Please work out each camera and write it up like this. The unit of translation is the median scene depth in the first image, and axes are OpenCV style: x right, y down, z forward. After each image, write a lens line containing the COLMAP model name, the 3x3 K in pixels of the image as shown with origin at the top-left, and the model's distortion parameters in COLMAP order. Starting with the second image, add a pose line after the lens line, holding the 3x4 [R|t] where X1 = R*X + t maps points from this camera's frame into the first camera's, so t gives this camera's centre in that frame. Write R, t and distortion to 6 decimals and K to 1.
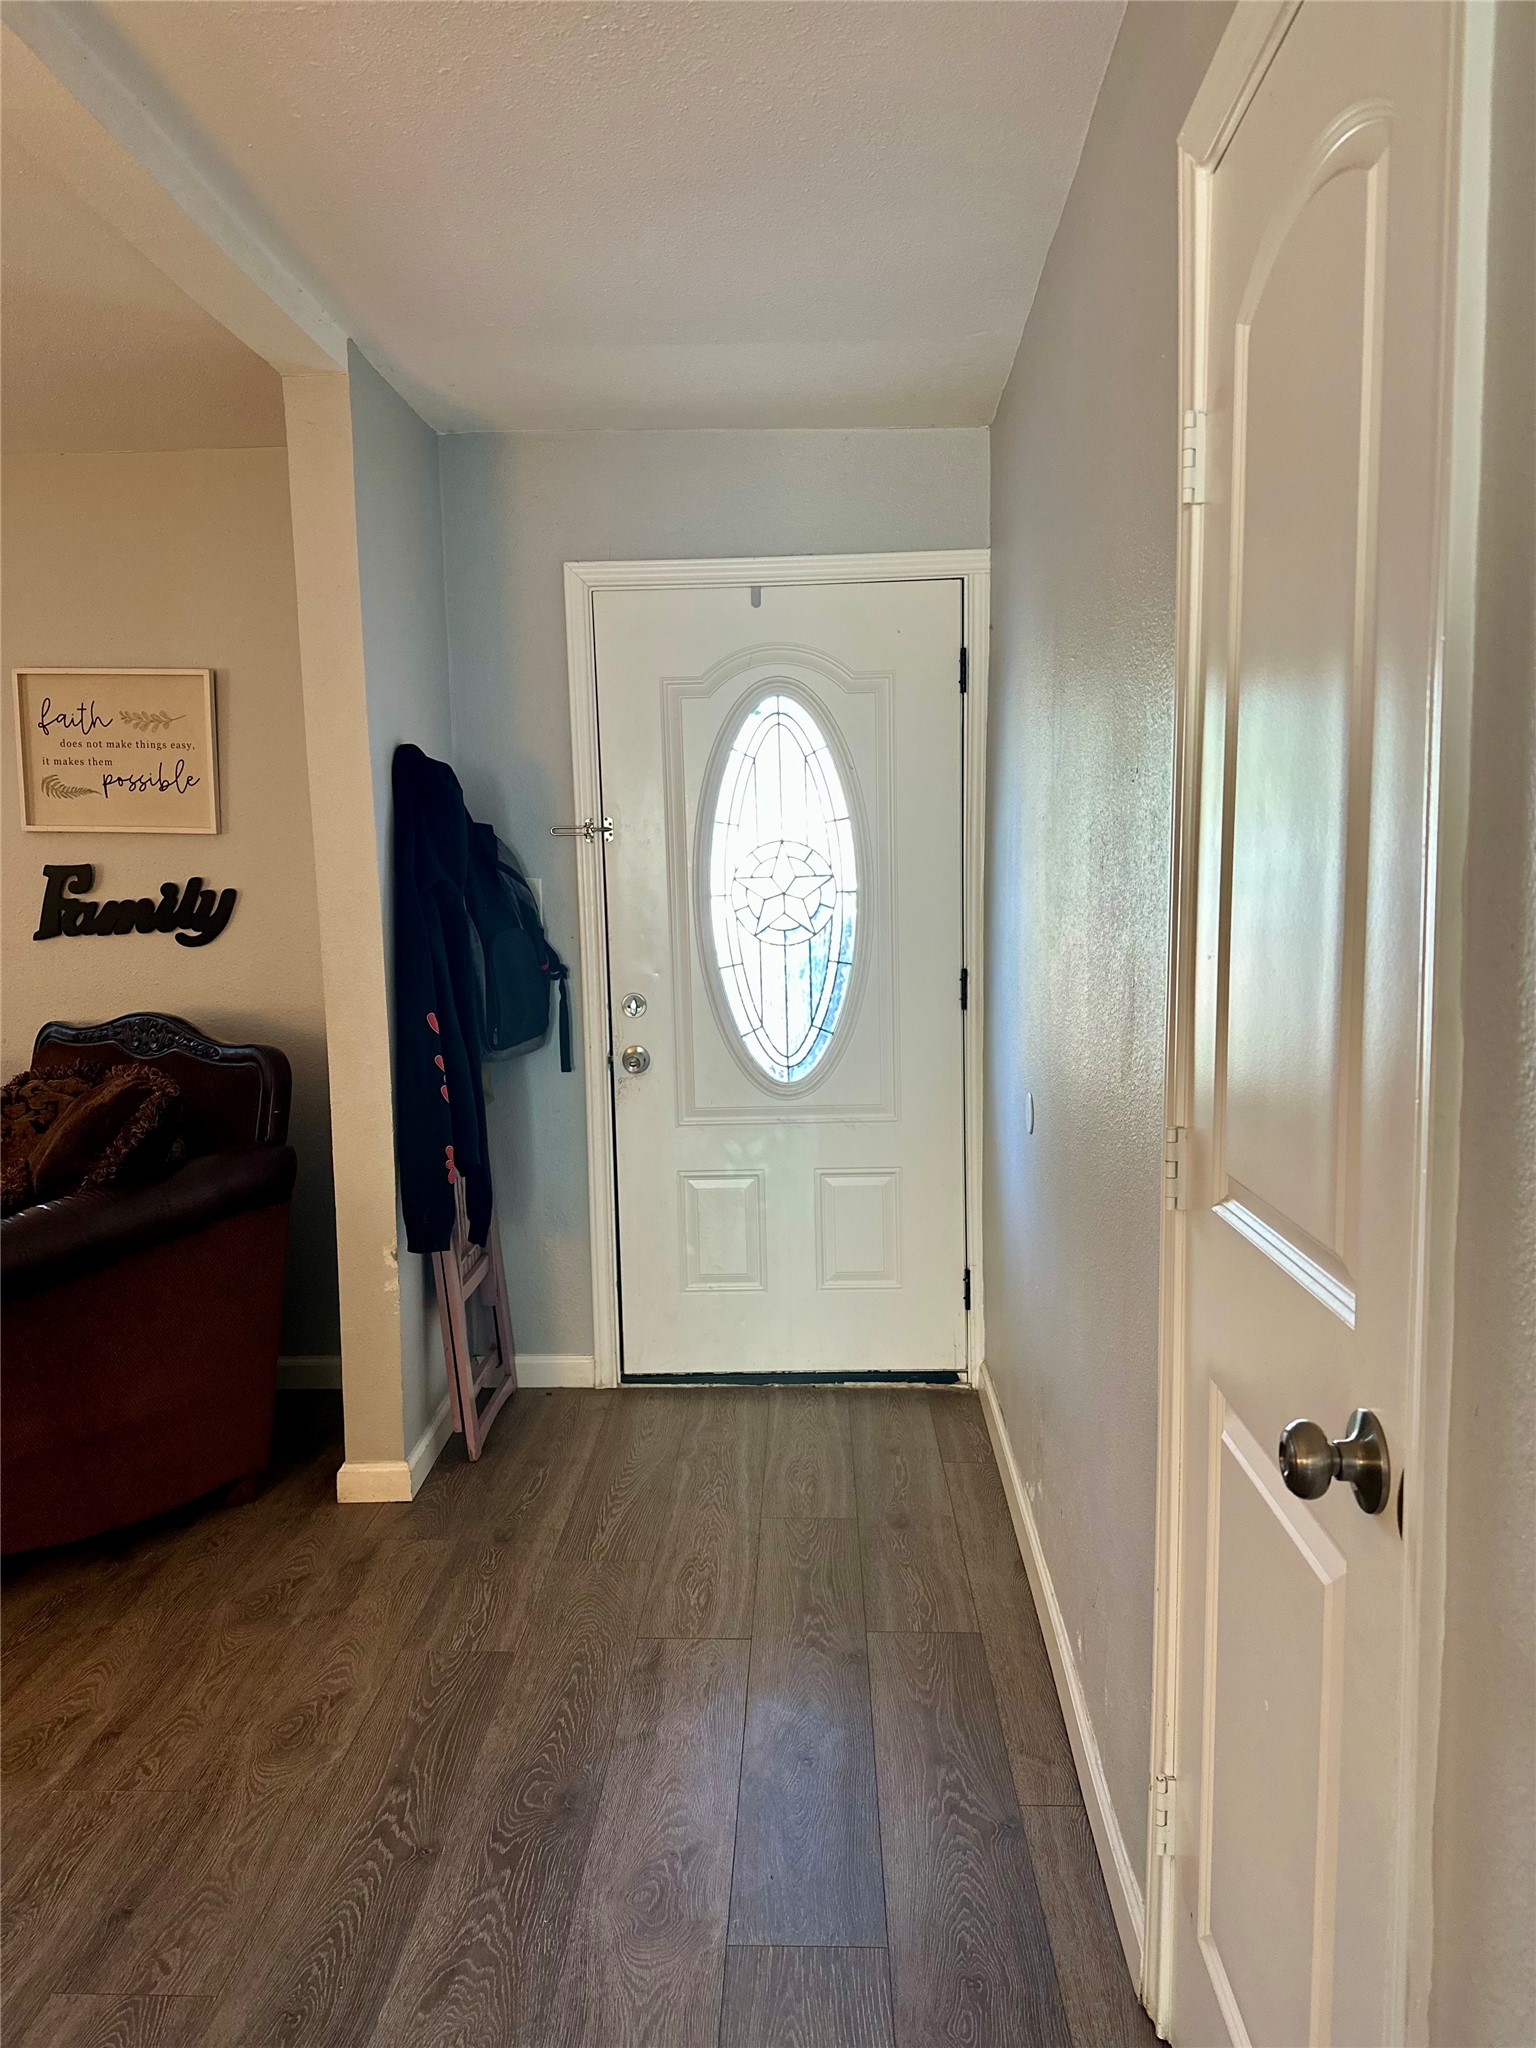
lens RADIAL K [[1438.3, 0, 765.9], [0, 1438.3, 1013.3], [0, 0, 1]] dist [0.060371, -0.069922]
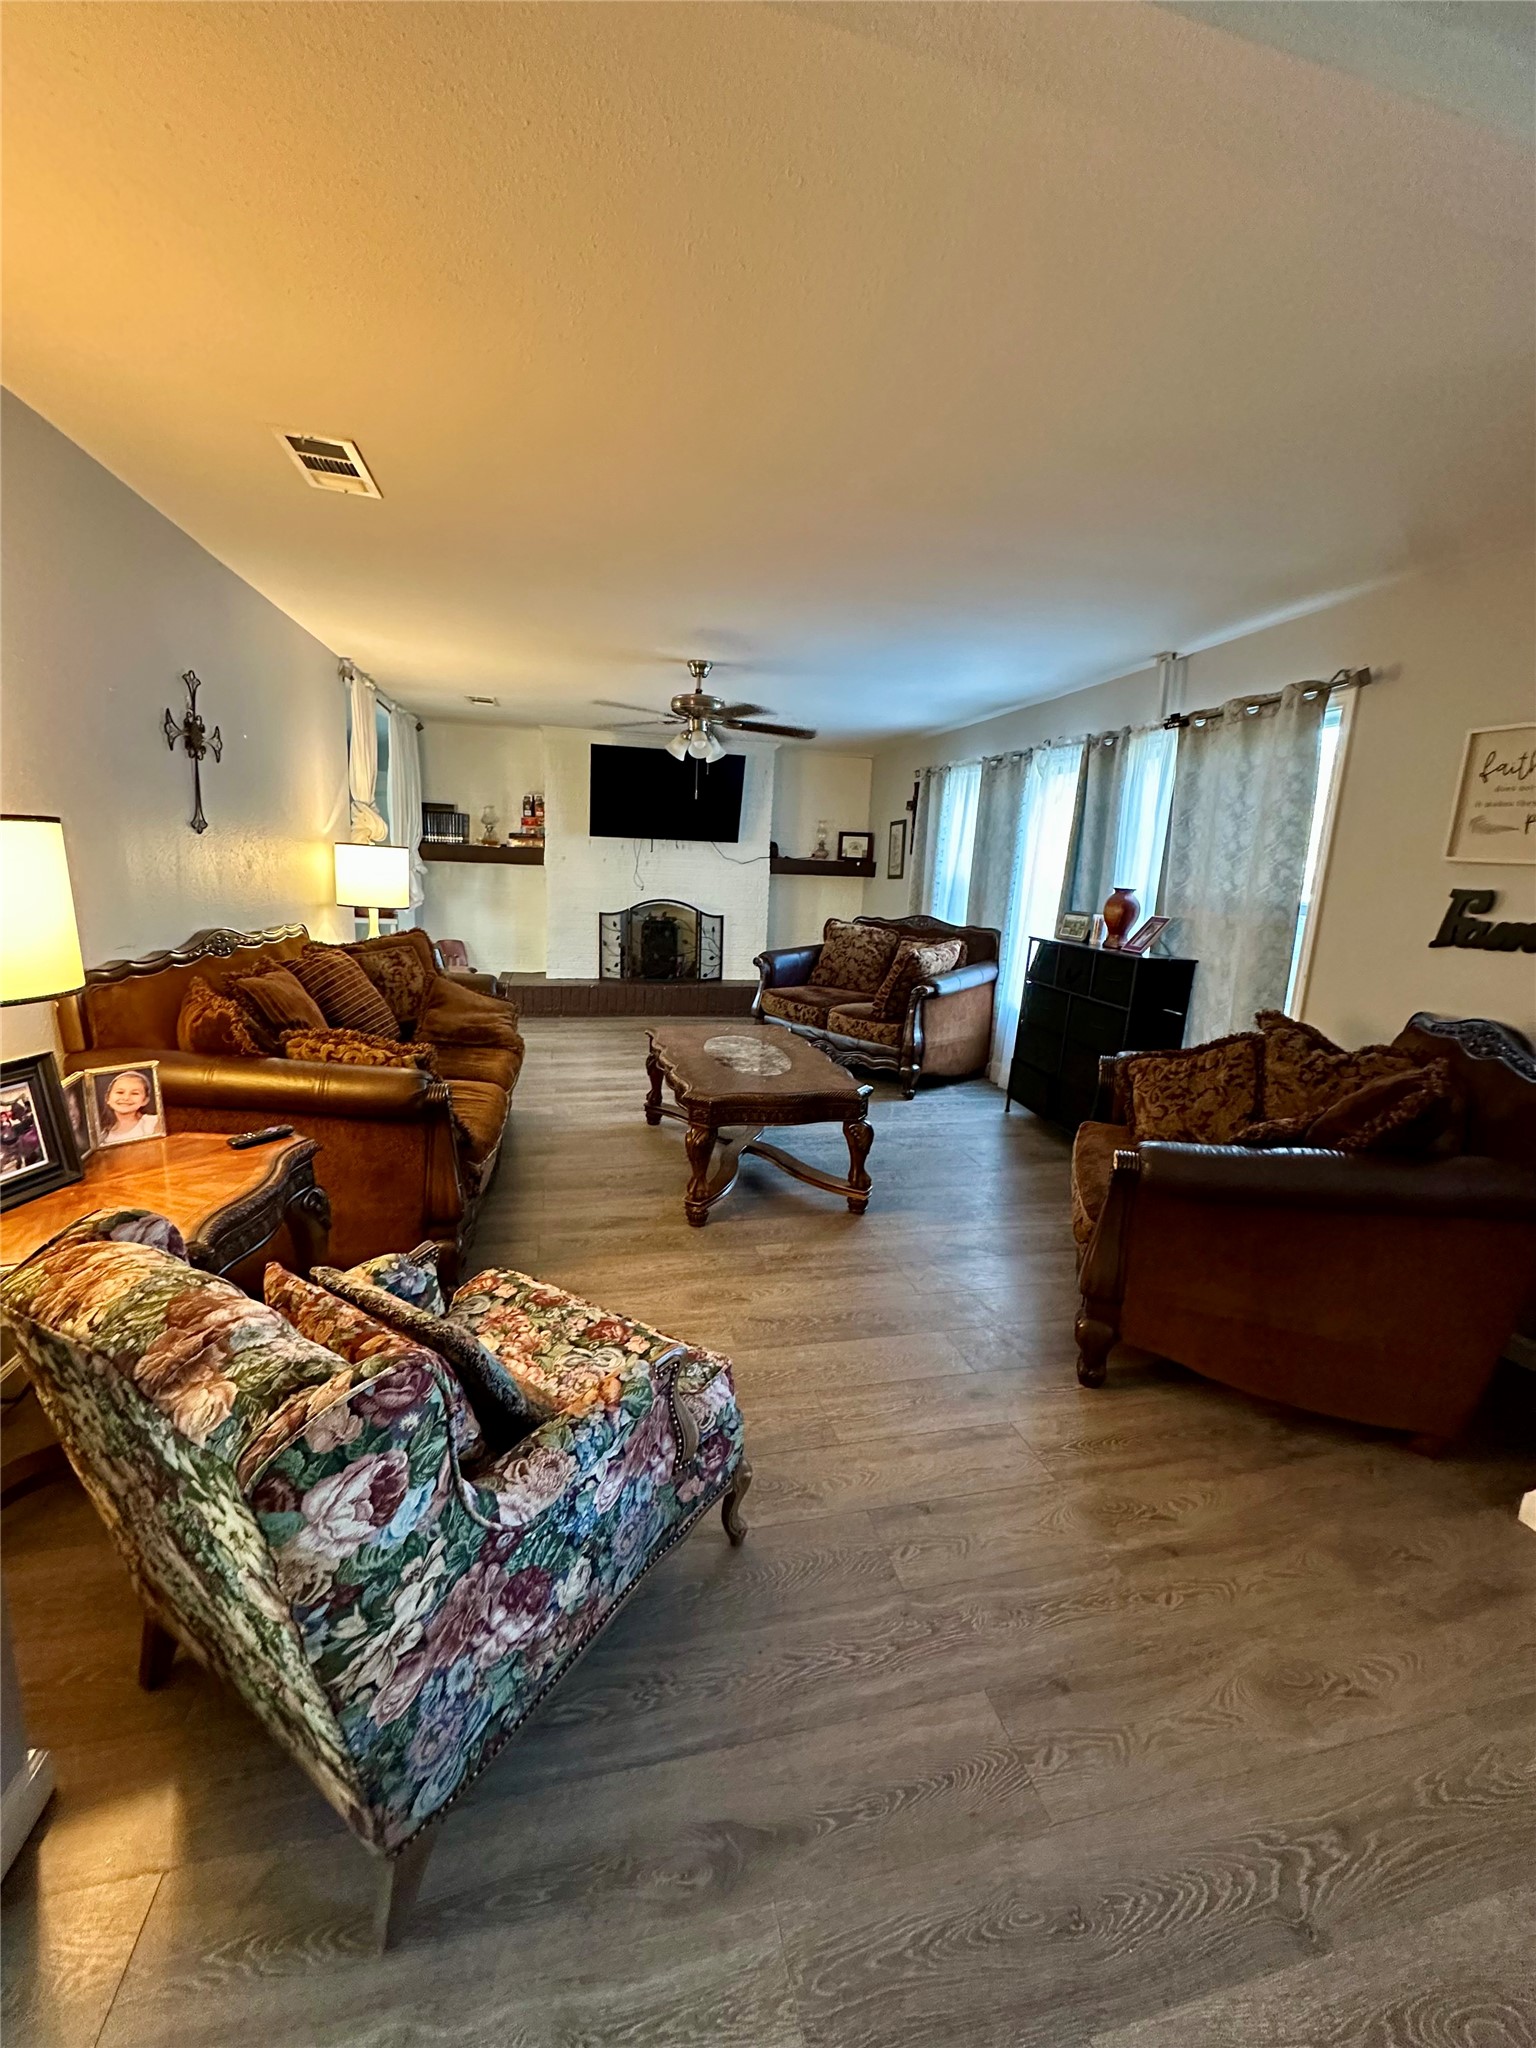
lens RADIAL K [[816.6, 0, 770.4], [0, 816.6, 1021.7], [0, 0, 1]] dist [-0.001404, 0.001243]
pose [[0.275167, 0.205787, -0.939114, 0.033710], [-0.142778, 0.974738, 0.171758, -0.034149], [0.950735, 0.086823, 0.297598, 0.300554]]
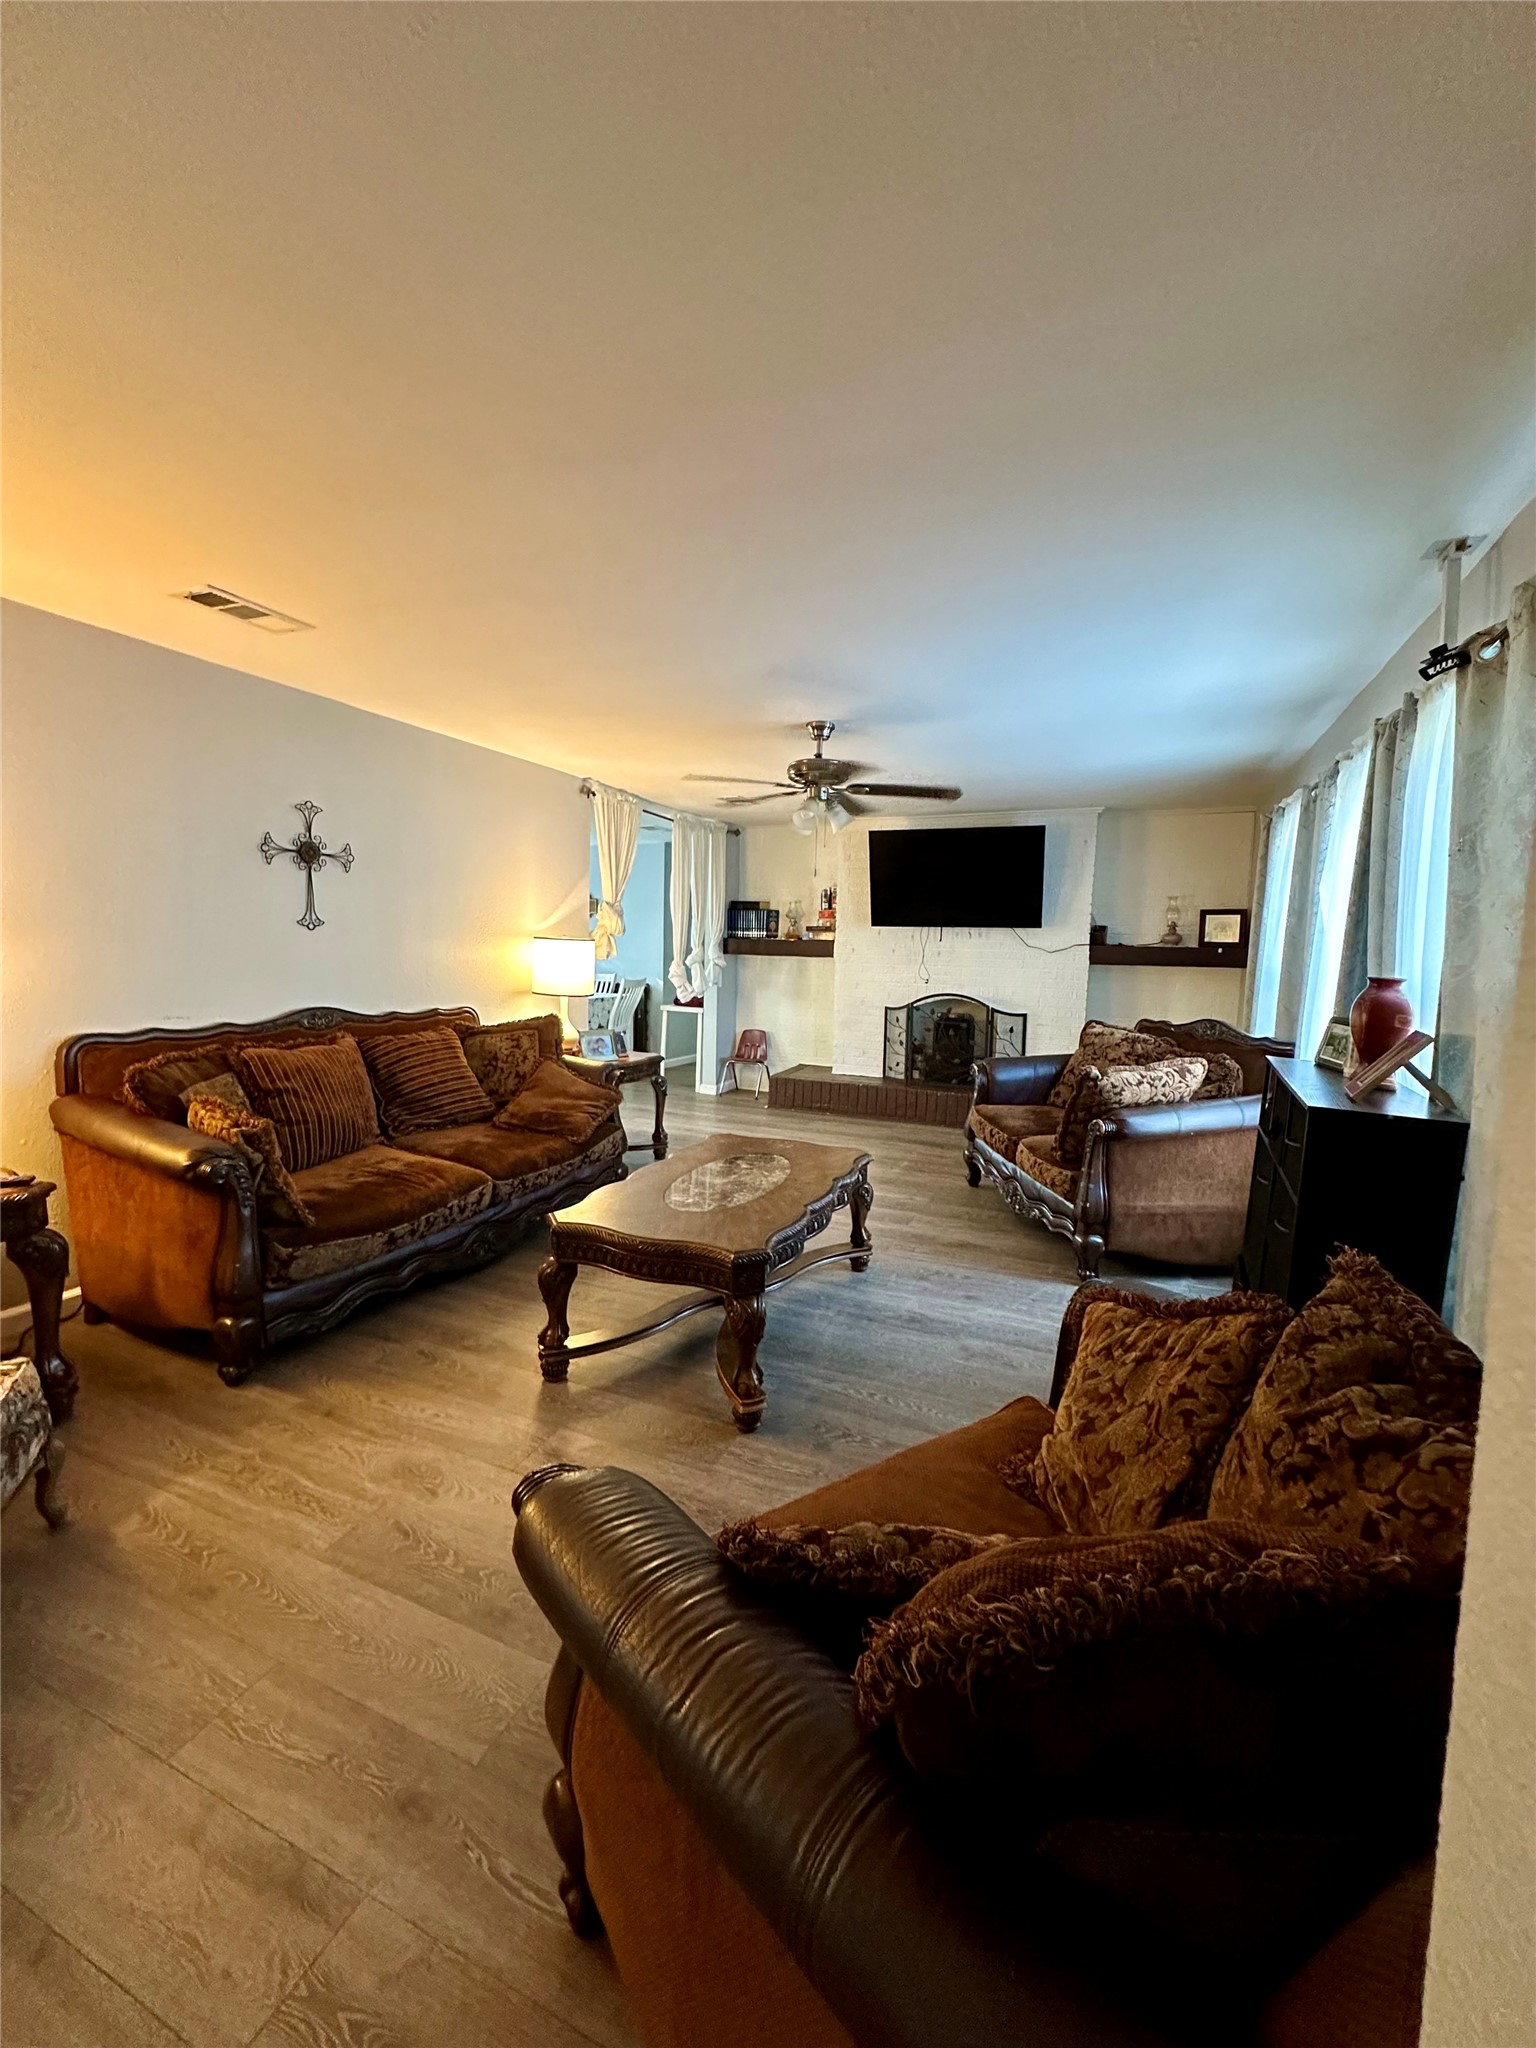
lens RADIAL K [[816.6, 0, 769.3], [0, 816.6, 1026.2], [0, 0, 1]] dist [-0.001404, 0.001243]
pose [[-0.353646, 0.097436, -0.930291, -0.249210], [-0.114284, 0.982608, 0.146360, -0.105863], [0.928372, 0.158077, -0.336360, 1.016864]]
